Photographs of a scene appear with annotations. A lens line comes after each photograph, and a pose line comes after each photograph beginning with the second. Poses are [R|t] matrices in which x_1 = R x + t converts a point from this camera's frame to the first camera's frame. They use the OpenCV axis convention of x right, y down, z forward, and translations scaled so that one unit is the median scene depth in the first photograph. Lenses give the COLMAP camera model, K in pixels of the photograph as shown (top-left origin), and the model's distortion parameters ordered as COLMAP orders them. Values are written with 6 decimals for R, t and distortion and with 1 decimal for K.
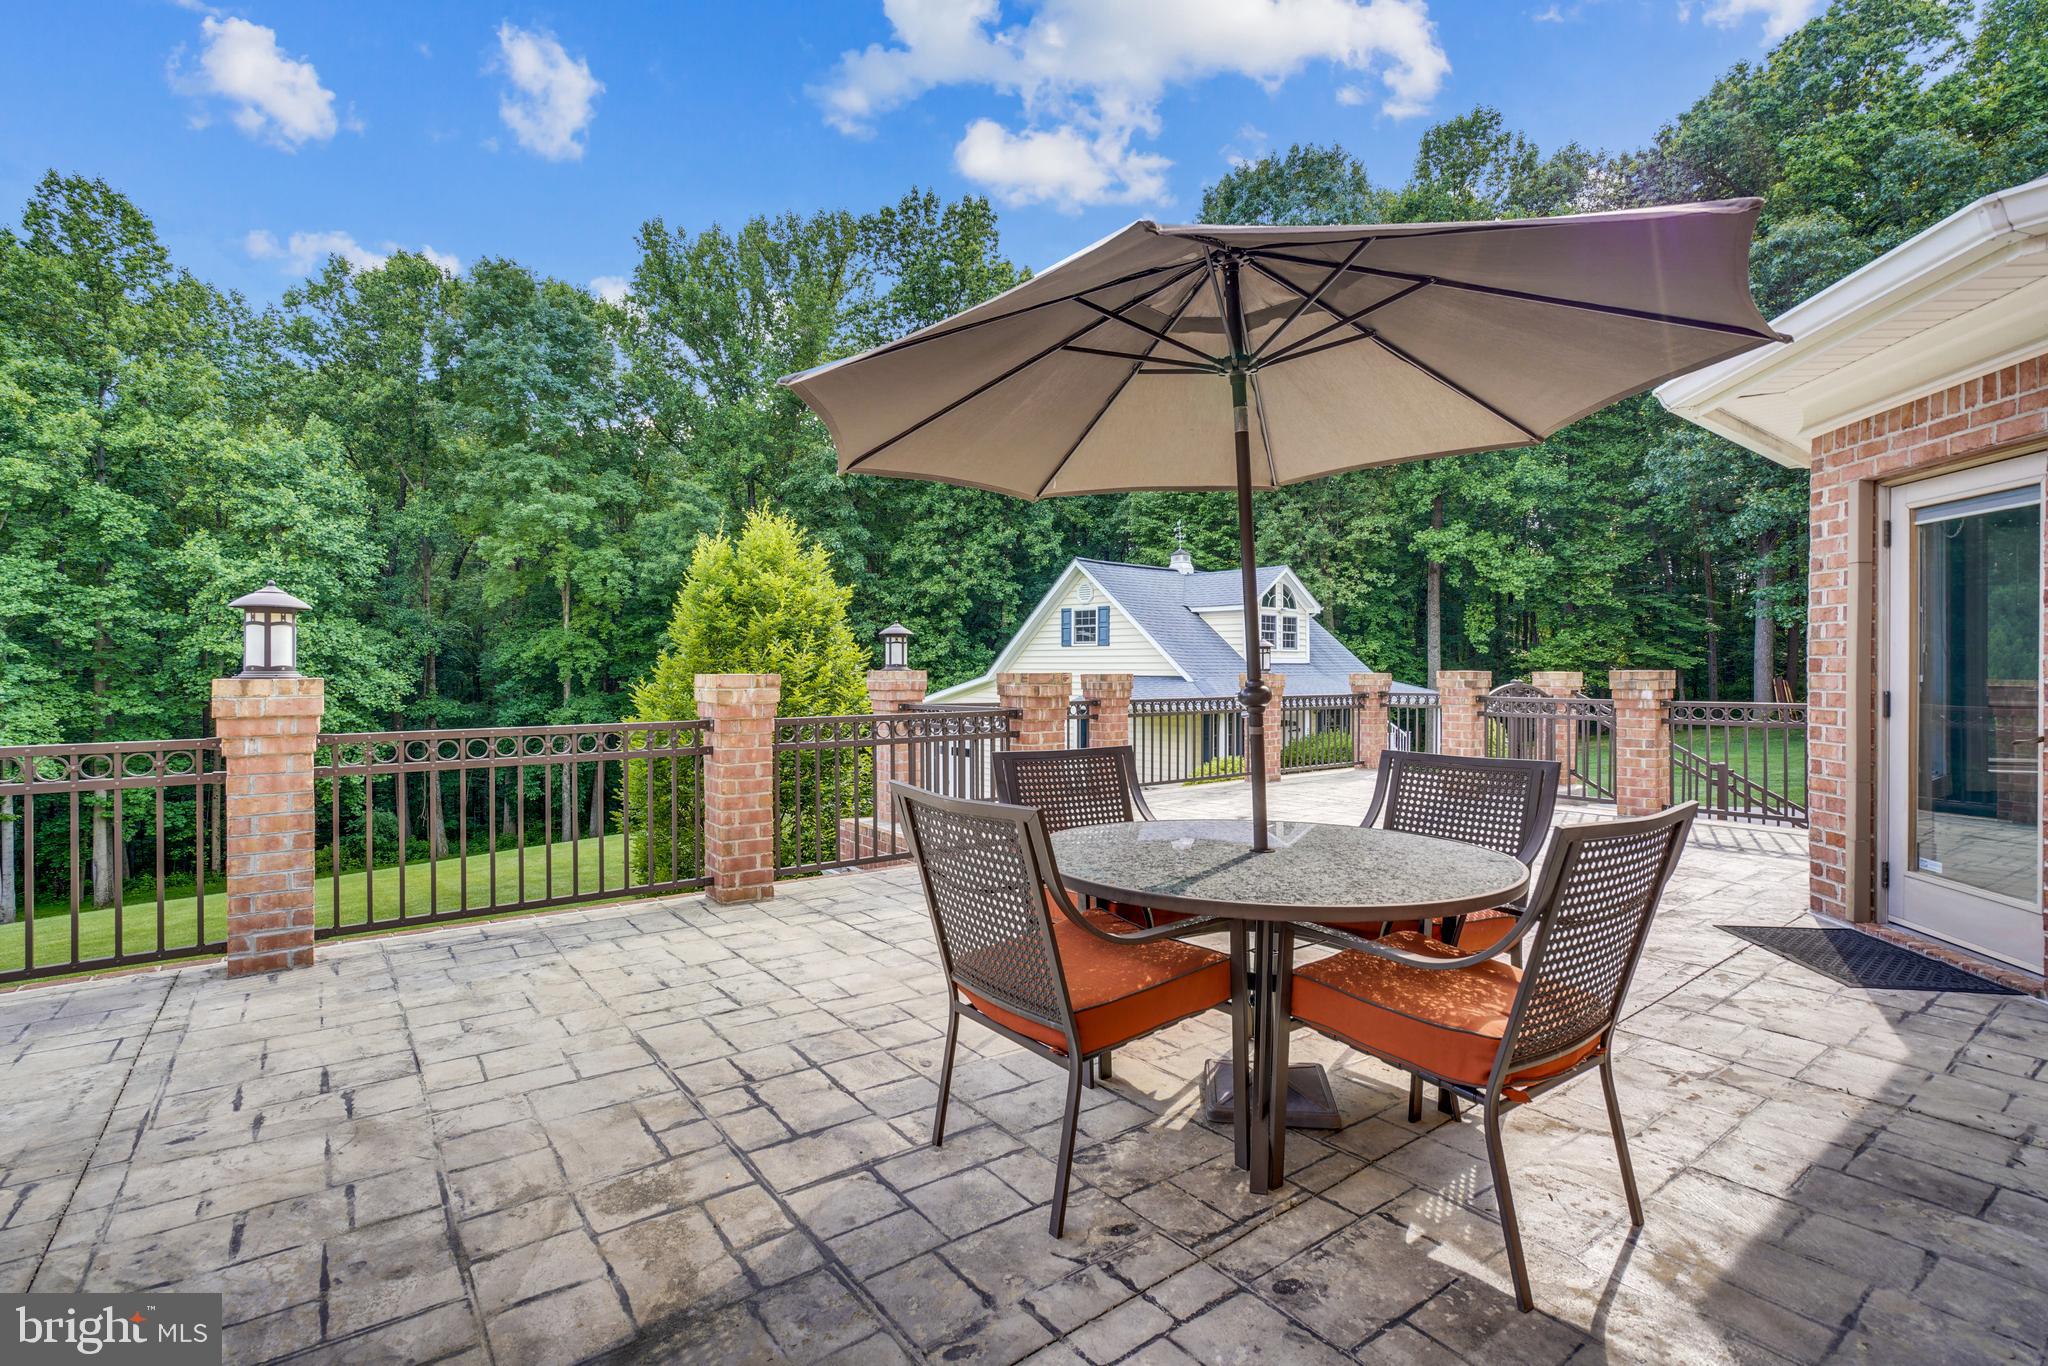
lens RADIAL K [[960.2, 0, 1011.1], [0, 960.2, 662.4], [0, 0, 1]] dist [-0.002999, 0.001244]
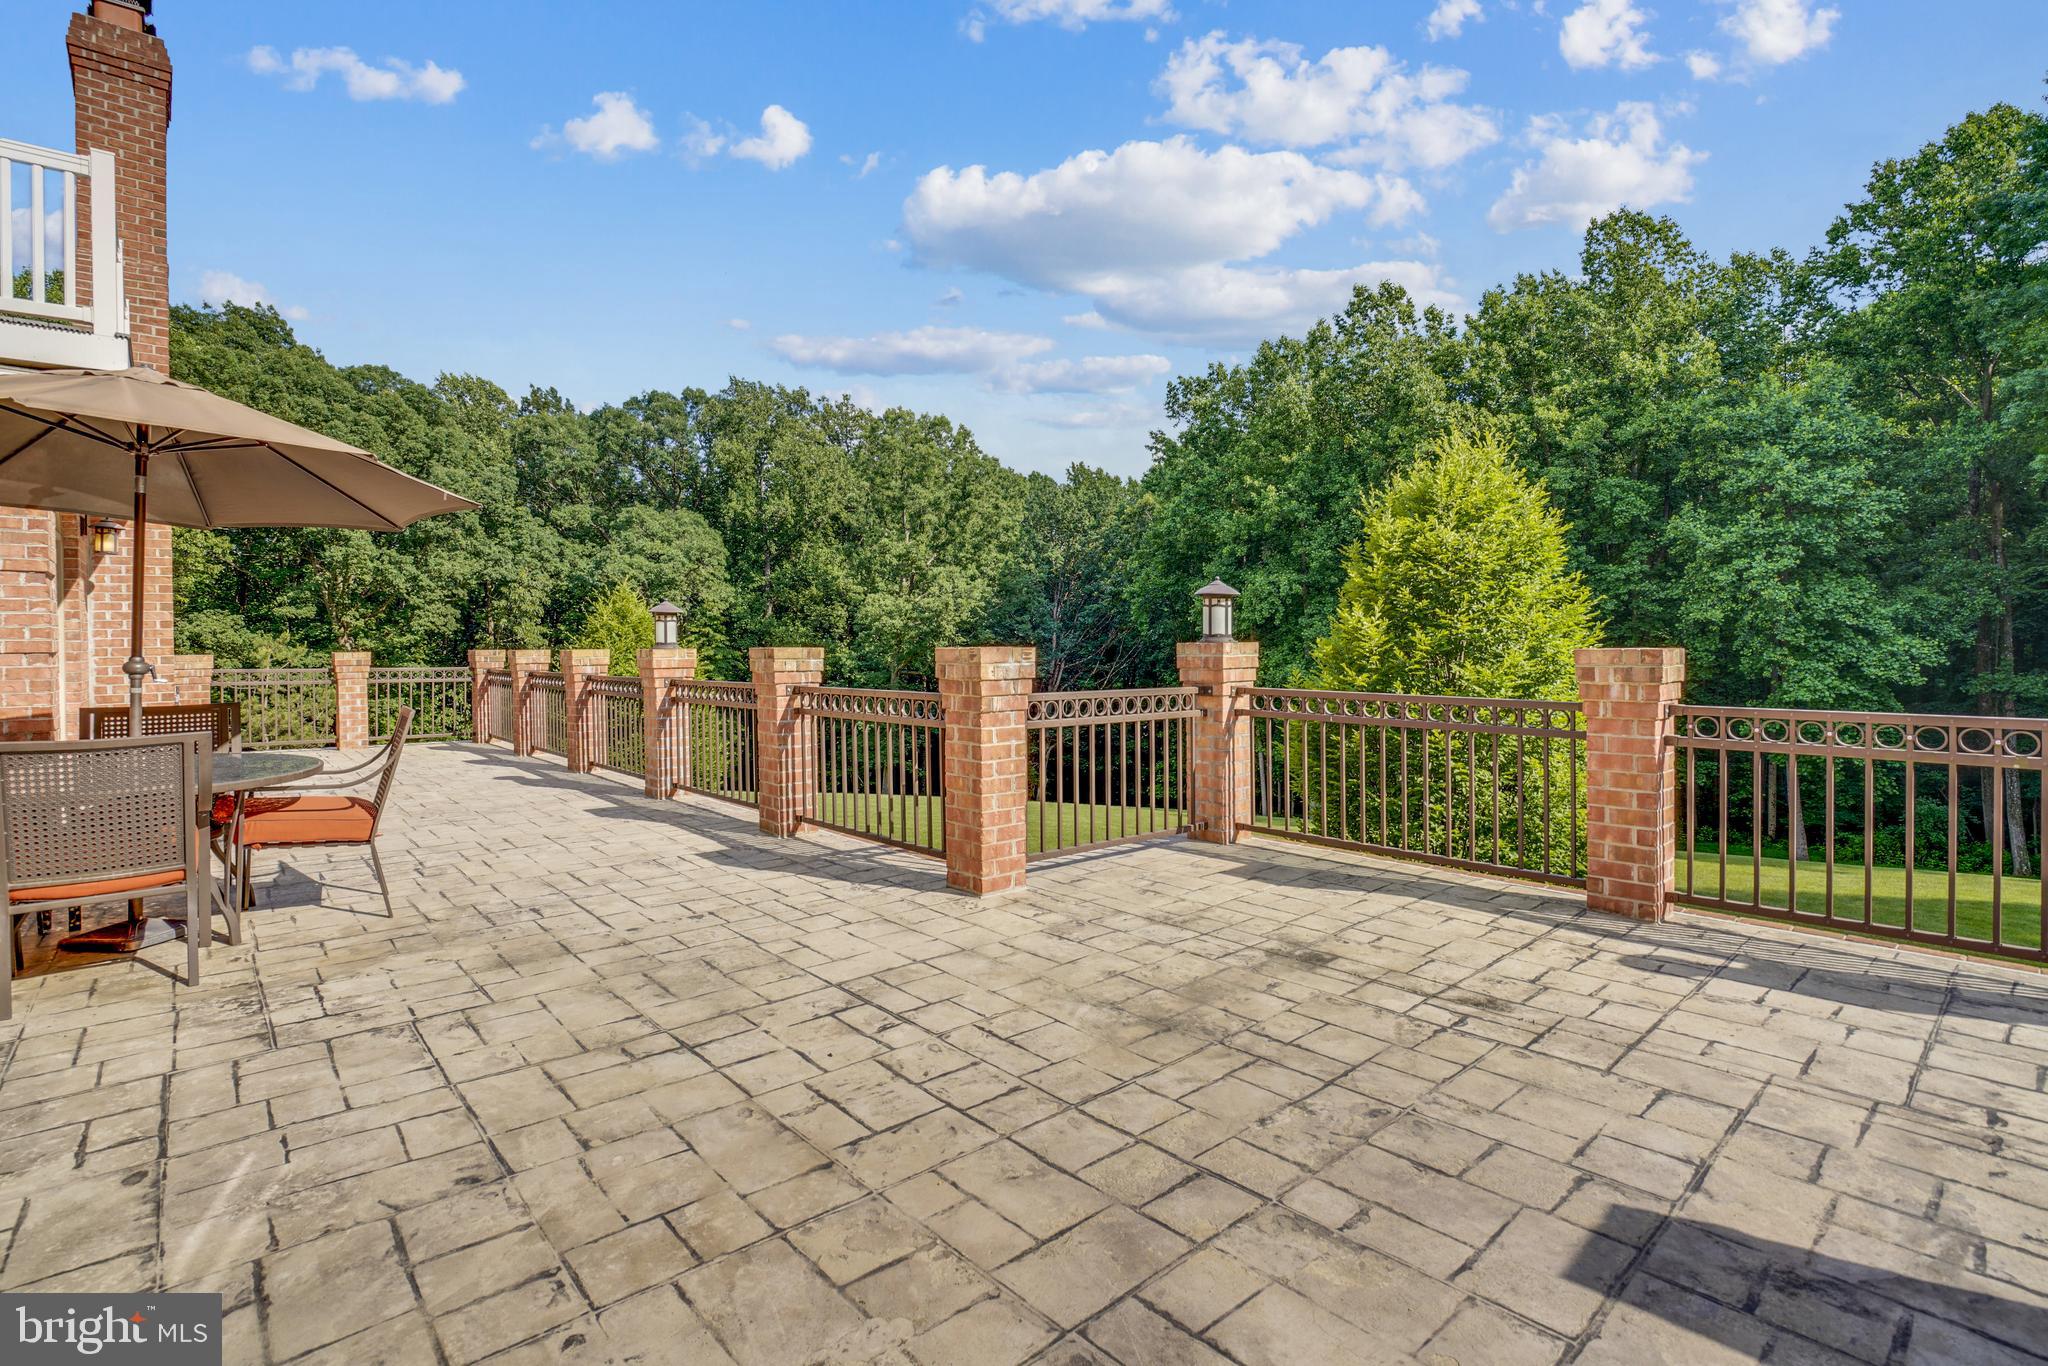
lens RADIAL K [[960.2, 0, 1011.1], [0, 960.2, 662.4], [0, 0, 1]] dist [-0.002999, 0.001244]
pose [[0.081504, 0.022344, -0.996423, 0.127528], [0.014054, 0.999624, 0.023565, 0.000975], [0.996574, -0.015925, 0.081159, 0.154548]]
